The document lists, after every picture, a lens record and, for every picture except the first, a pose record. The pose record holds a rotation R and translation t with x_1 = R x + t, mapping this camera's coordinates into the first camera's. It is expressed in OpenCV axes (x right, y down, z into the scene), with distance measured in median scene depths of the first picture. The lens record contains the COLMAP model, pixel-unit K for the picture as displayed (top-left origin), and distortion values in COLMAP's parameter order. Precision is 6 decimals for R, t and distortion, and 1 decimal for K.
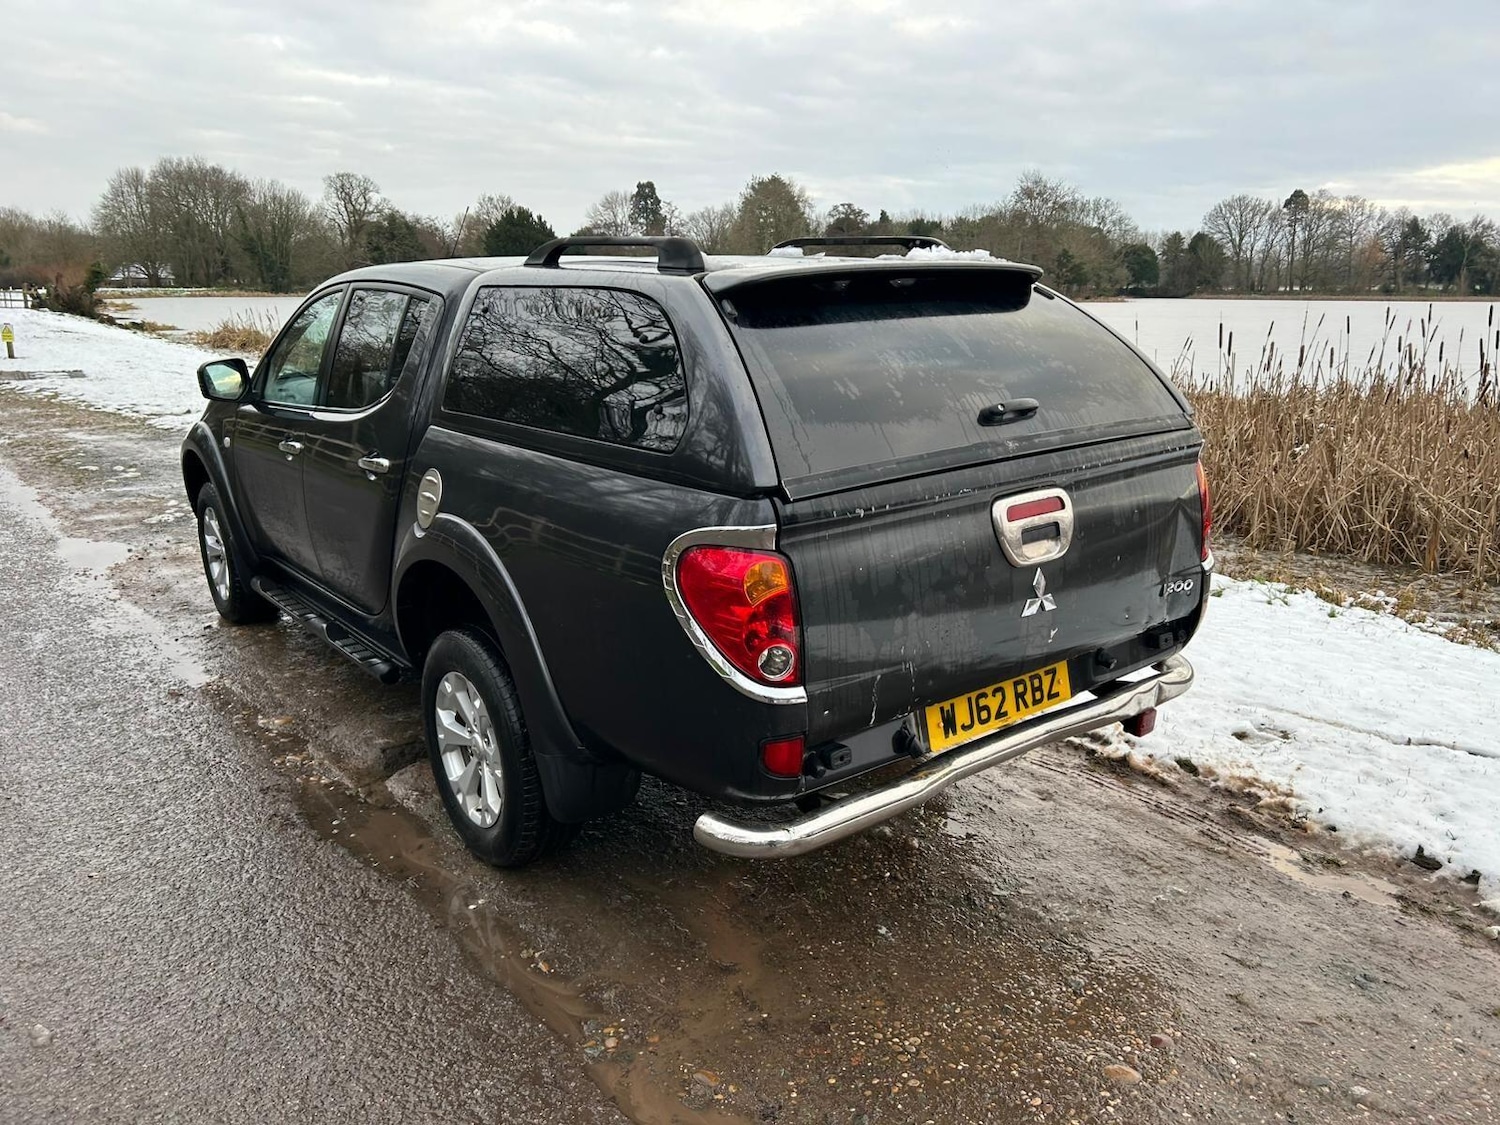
lens RADIAL K [[1124.3, 0, 752.3], [0, 1124.3, 543.5], [0, 0, 1]] dist [0.050304, -0.052834]
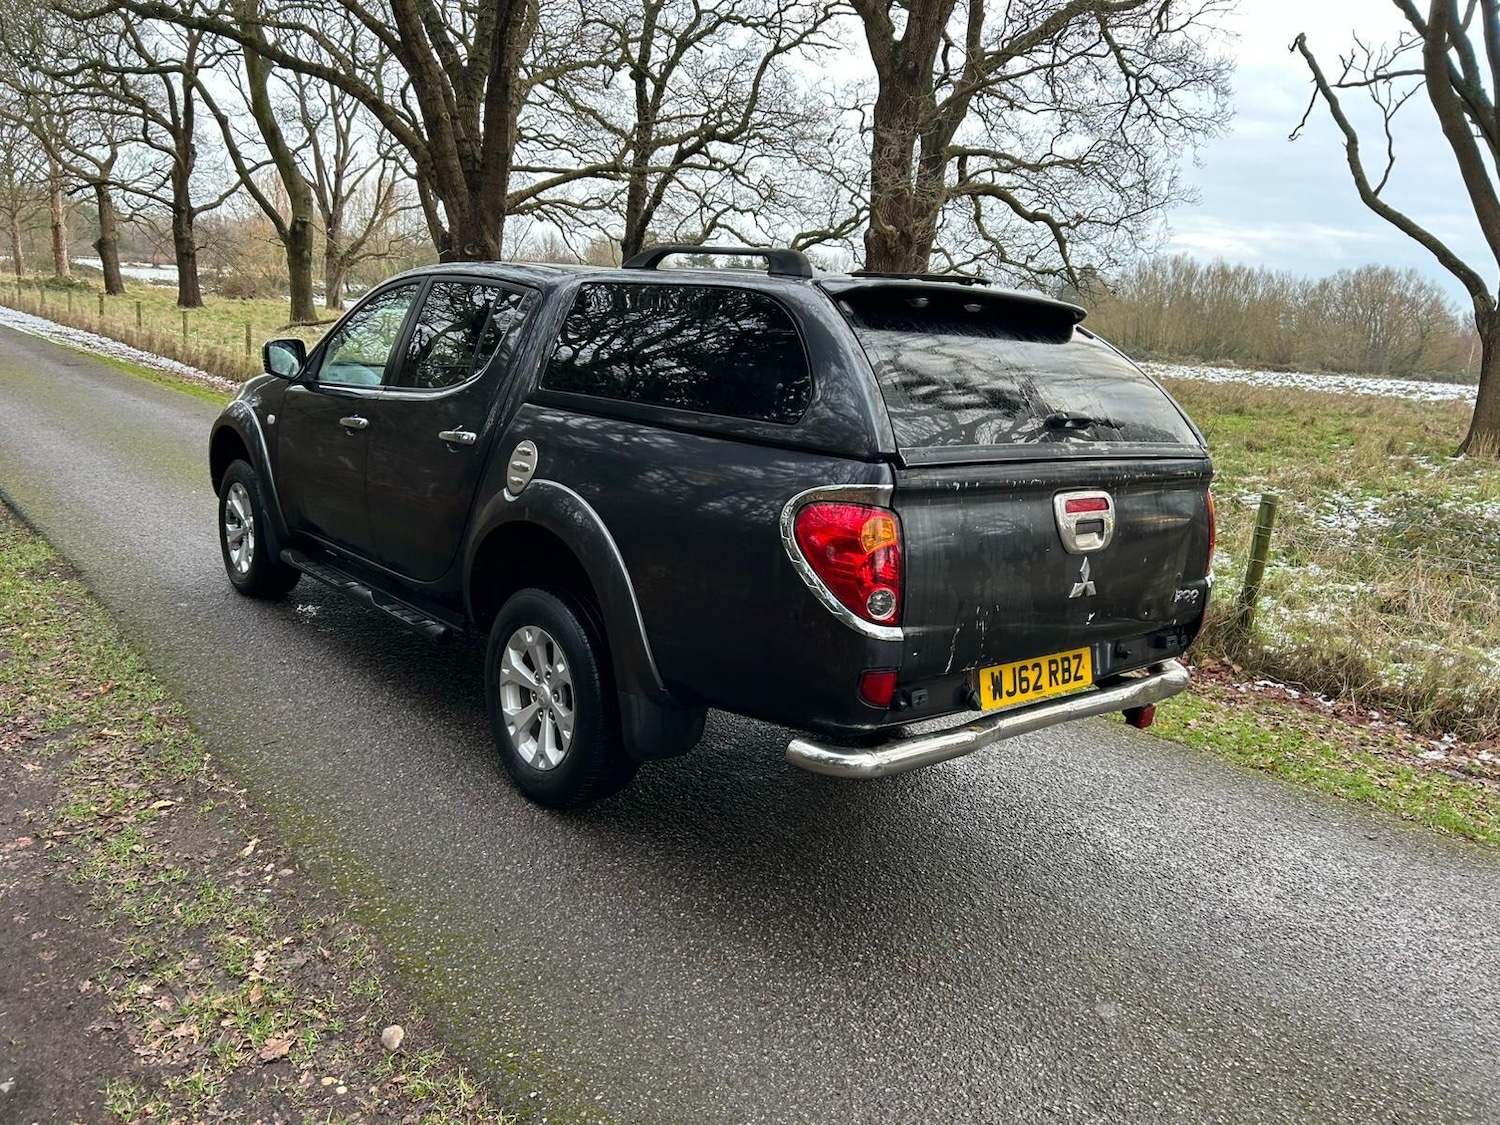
lens RADIAL K [[1125.8, 0, 731.6], [0, 1125.8, 558.7], [0, 0, 1]] dist [0.045264, -0.042264]
pose [[0.994838, 0.083530, 0.057626, -0.142594], [-0.080842, 0.995594, -0.047502, 0.088181], [-0.061340, 0.042599, 0.997207, -0.110583]]
